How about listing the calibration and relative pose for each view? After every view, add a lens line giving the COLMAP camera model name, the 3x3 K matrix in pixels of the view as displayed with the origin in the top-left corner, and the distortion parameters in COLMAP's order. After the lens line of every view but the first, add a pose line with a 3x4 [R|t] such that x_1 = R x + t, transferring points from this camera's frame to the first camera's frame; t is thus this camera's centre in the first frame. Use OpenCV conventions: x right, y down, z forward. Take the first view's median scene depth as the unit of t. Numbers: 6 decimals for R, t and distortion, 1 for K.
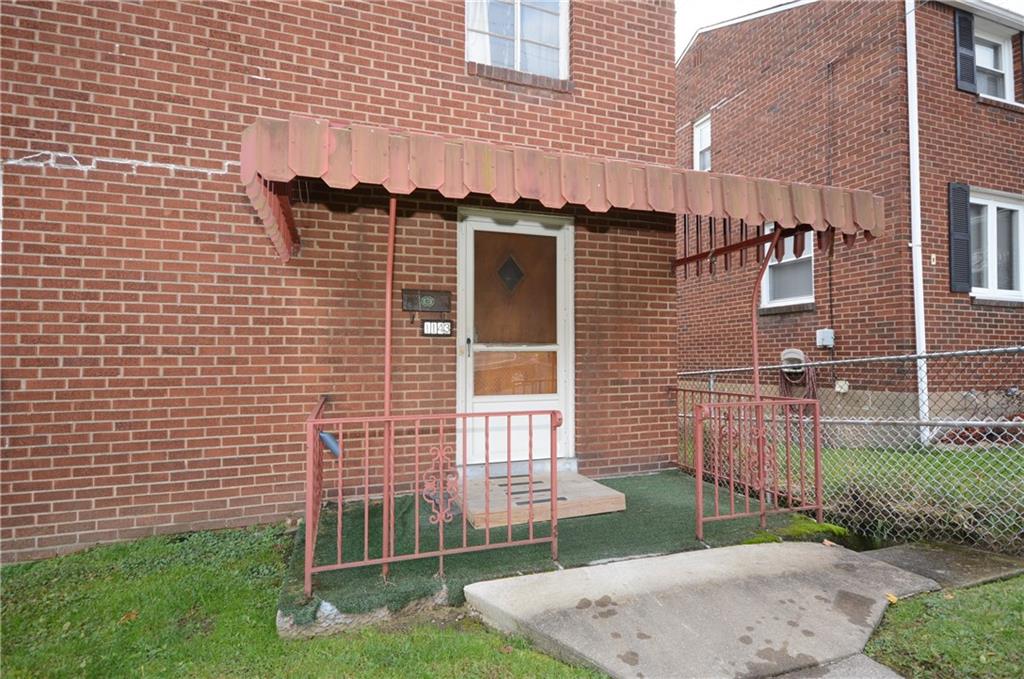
lens RADIAL K [[527.6, 0, 510.4], [0, 527.6, 343.0], [0, 0, 1]] dist [0.015671, -0.006391]
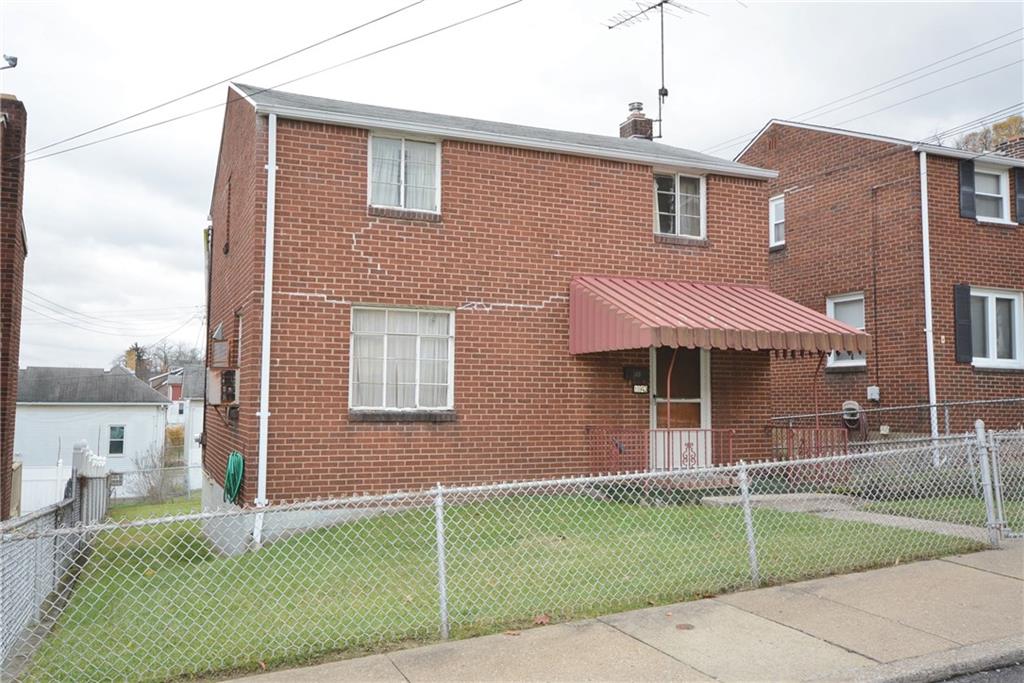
lens RADIAL K [[859.9, 0, 508.4], [0, 859.9, 336.6], [0, 0, 1]] dist [0.007791, 0.062189]
pose [[0.997626, 0.014487, 0.067328, -0.680767], [-0.011006, 0.998597, -0.051797, -0.042930], [-0.067984, 0.050933, 0.996385, -1.611218]]
